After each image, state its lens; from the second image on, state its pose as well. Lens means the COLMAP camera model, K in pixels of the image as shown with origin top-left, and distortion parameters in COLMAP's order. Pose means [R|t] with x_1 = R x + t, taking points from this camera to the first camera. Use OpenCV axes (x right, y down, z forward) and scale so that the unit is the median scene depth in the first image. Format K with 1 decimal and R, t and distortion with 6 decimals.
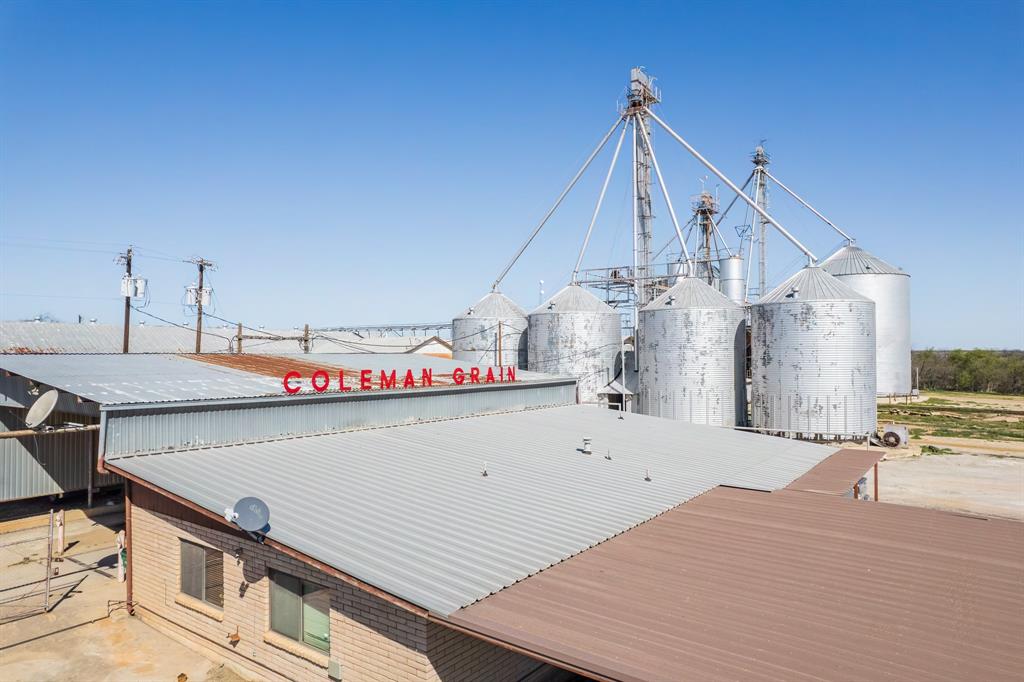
lens RADIAL K [[654.4, 0, 514.8], [0, 654.4, 344.3], [0, 0, 1]] dist [-0.049638, 0.017776]
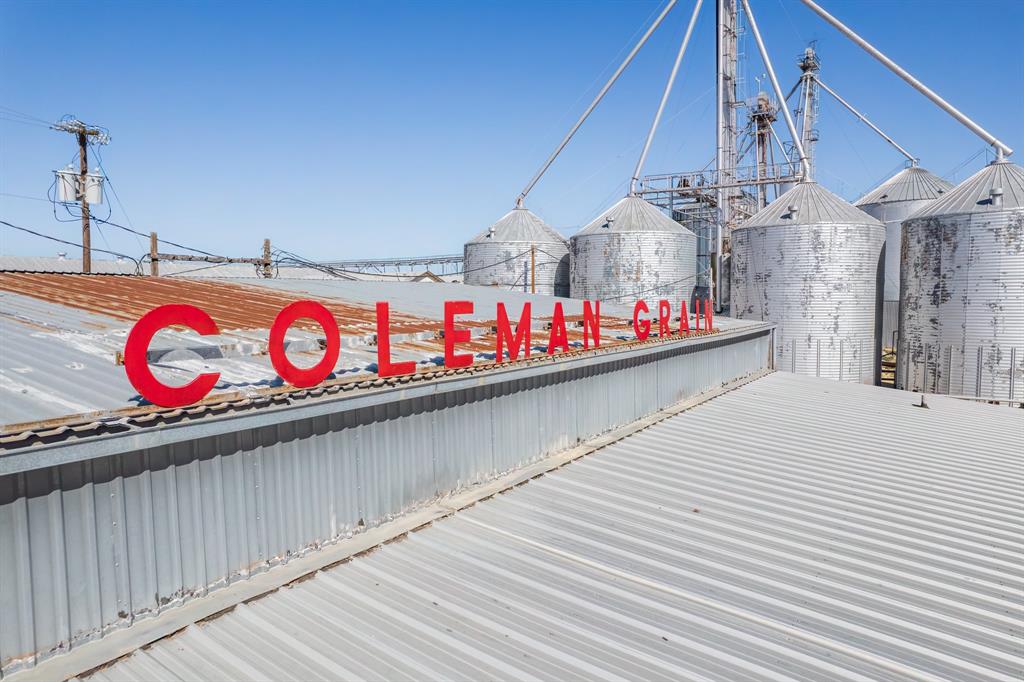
lens RADIAL K [[654.7, 0, 516.1], [0, 654.7, 344.3], [0, 0, 1]] dist [-0.075922, 0.067659]
pose [[0.998845, -0.003893, 0.047894, -0.091754], [-0.000299, 0.996190, 0.087211, 0.014030], [-0.048051, -0.087125, 0.995038, 0.299451]]
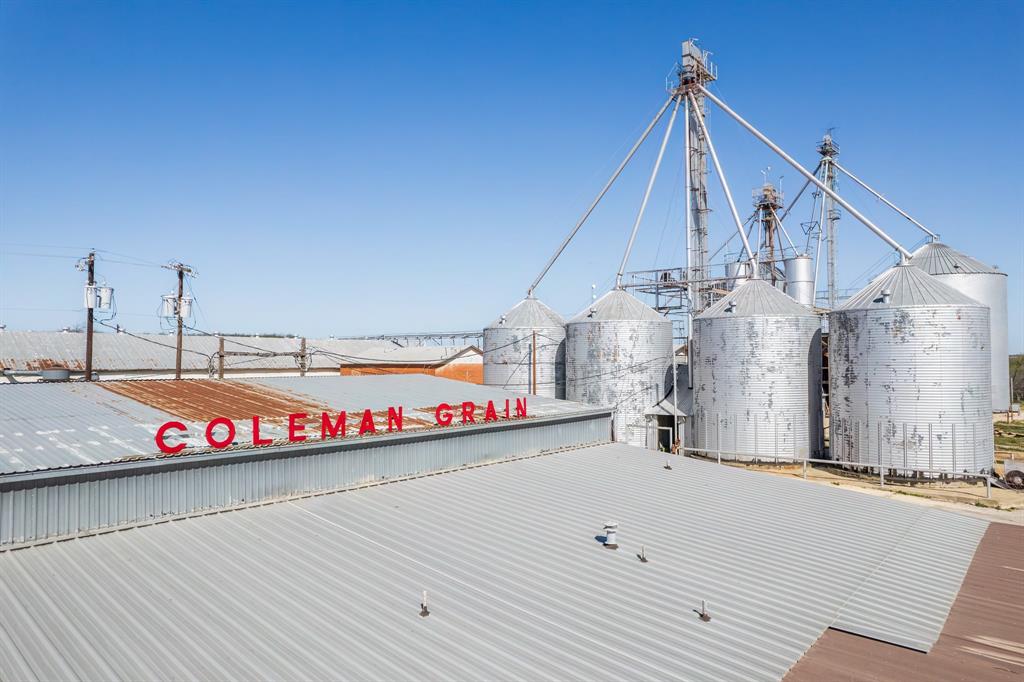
lens RADIAL K [[654.7, 0, 516.1], [0, 654.7, 344.3], [0, 0, 1]] dist [-0.075922, 0.067659]
pose [[0.996820, -0.002763, -0.079635, 0.027333], [0.002181, 0.999970, -0.007397, -0.012587], [0.079653, 0.007200, 0.996797, 0.135269]]
